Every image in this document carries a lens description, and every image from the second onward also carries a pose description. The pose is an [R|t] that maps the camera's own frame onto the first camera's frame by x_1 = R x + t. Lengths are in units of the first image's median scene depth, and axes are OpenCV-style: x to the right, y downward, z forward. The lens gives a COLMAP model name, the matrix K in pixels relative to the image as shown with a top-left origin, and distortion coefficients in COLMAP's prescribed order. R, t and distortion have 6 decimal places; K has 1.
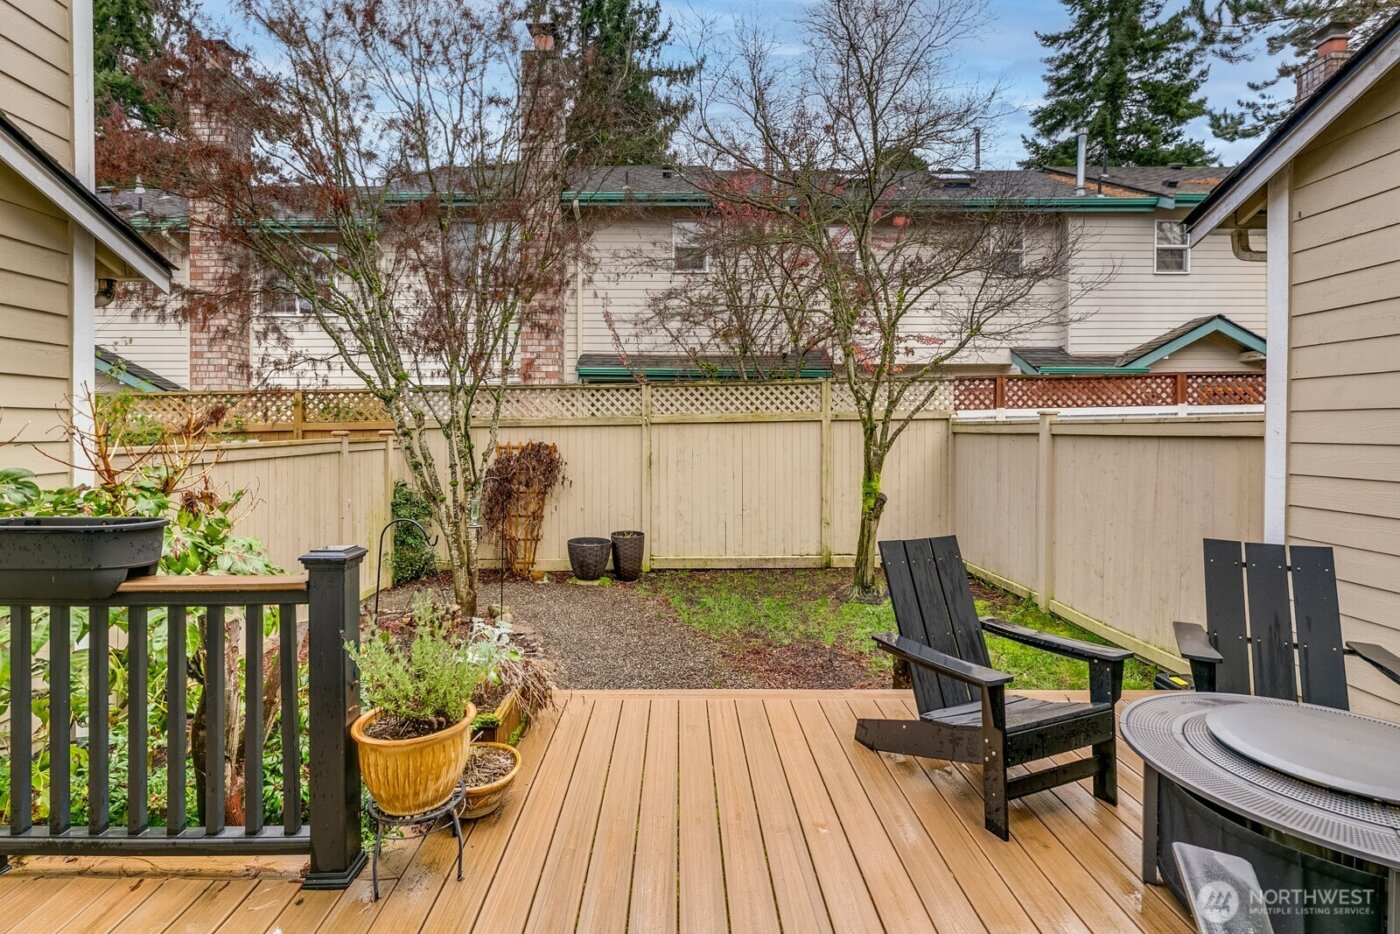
lens RADIAL K [[715.3, 0, 647.5], [0, 715.3, 444.2], [0, 0, 1]] dist [0.003816, -0.000156]
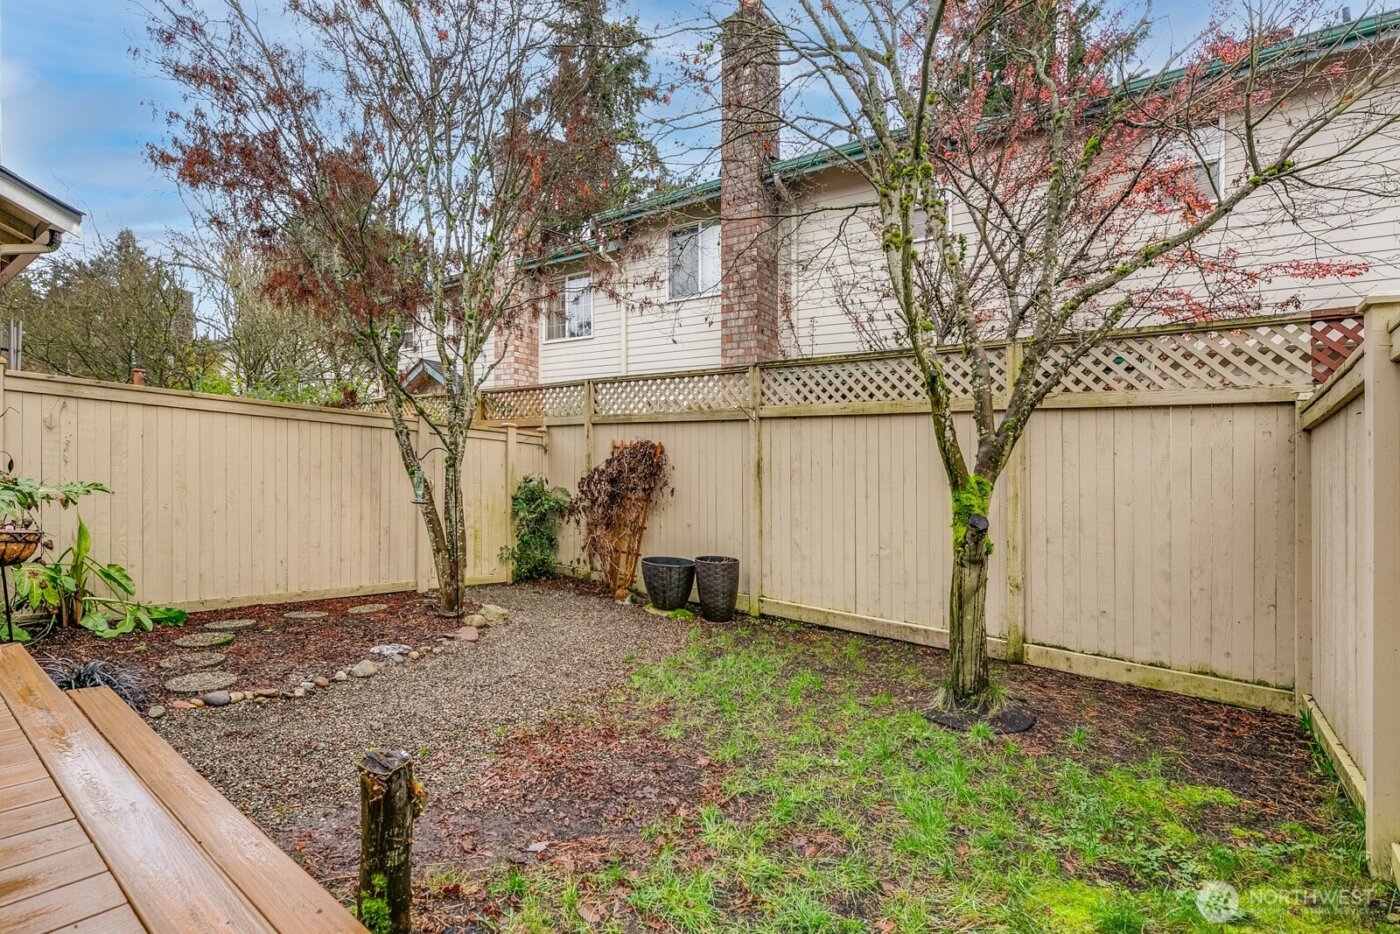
lens RADIAL K [[661.9, 0, 690.4], [0, 661.9, 478.0], [0, 0, 1]] dist [0.000854, -0.000708]
pose [[0.786092, 0.044538, -0.616503, 0.380319], [-0.079332, 0.996421, -0.029171, 0.060386], [0.612998, 0.071839, 0.786812, 0.407504]]
